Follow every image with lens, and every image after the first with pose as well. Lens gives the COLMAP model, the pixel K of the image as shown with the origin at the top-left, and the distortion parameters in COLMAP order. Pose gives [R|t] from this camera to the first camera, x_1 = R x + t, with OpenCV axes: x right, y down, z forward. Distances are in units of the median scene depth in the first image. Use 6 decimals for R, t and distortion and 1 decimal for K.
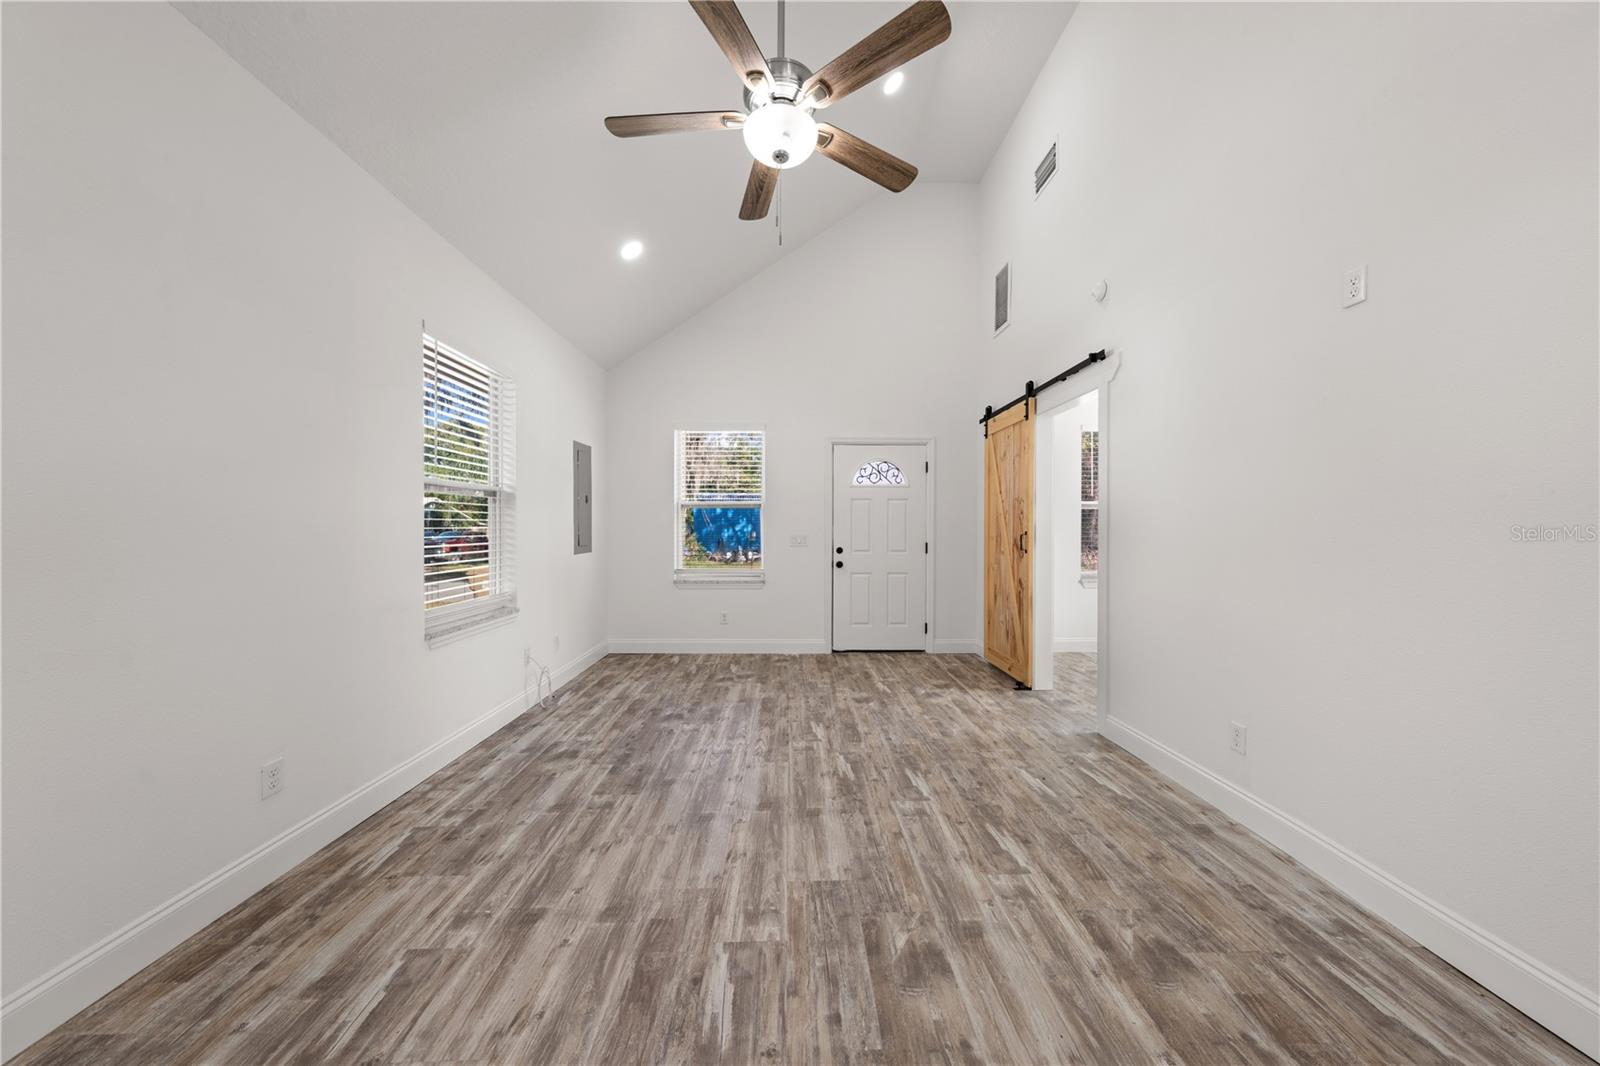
lens RADIAL K [[542.2, 0, 805.0], [0, 542.2, 529.6], [0, 0, 1]] dist [-0.004855, 0.000647]
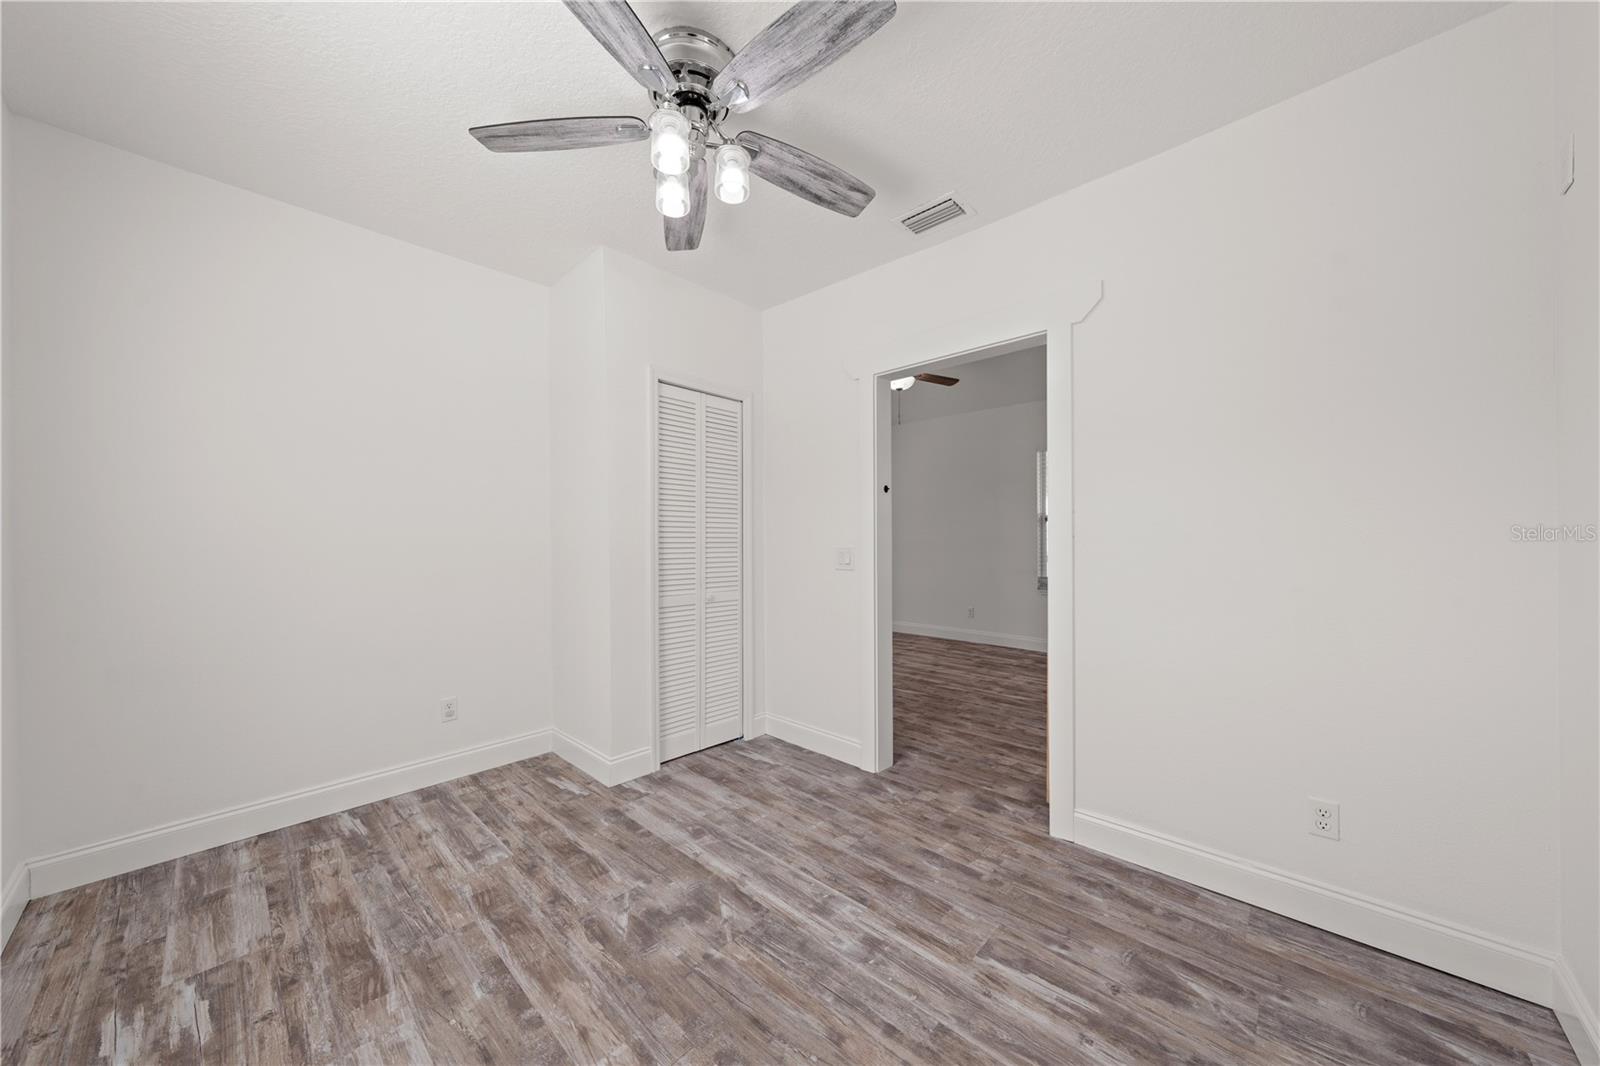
lens RADIAL K [[542.2, 0, 806.4], [0, 542.2, 533.7], [0, 0, 1]] dist [-0.004855, 0.000647]
pose [[-0.695514, -0.011962, -0.718413, 1.523520], [0.003461, 0.999794, -0.019998, 0.010020], [0.718504, -0.016395, -0.695329, 1.805109]]
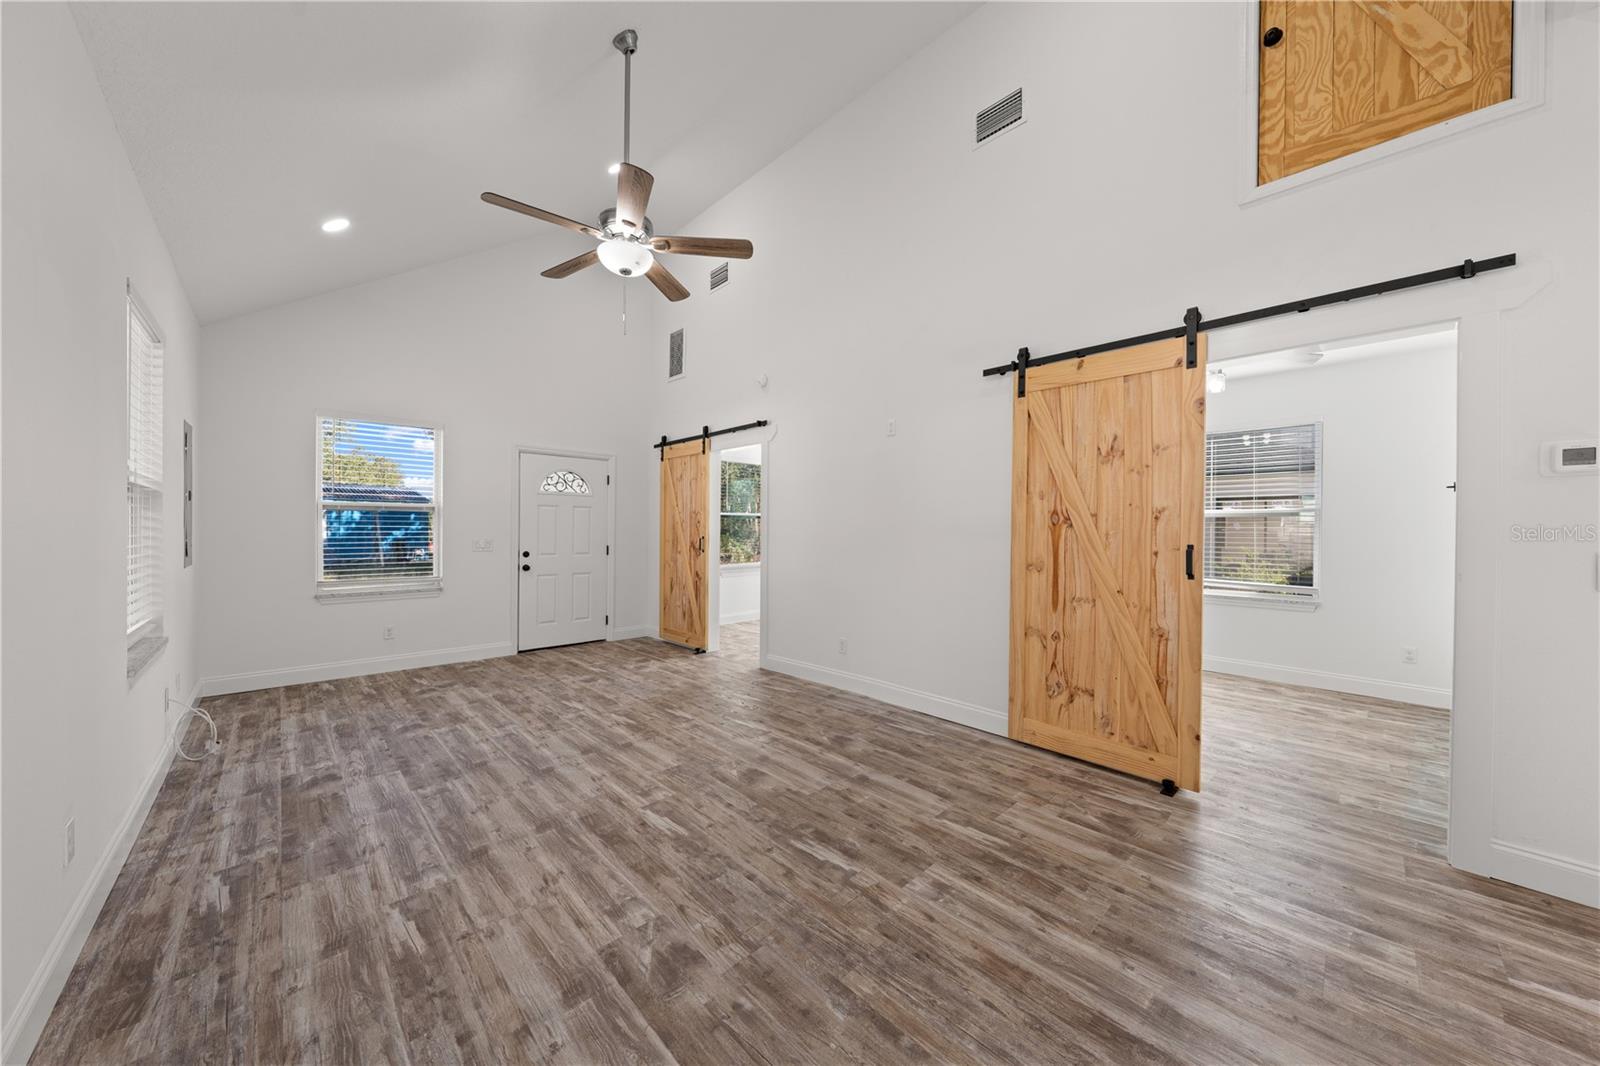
lens RADIAL K [[542.2, 0, 804.6], [0, 542.2, 533.2], [0, 0, 1]] dist [-0.004855, 0.000647]
pose [[0.736539, -0.000316, 0.676395, -0.480885], [-0.003297, 0.999986, 0.004057, -0.016087], [-0.676387, -0.005218, 0.736528, -0.256043]]
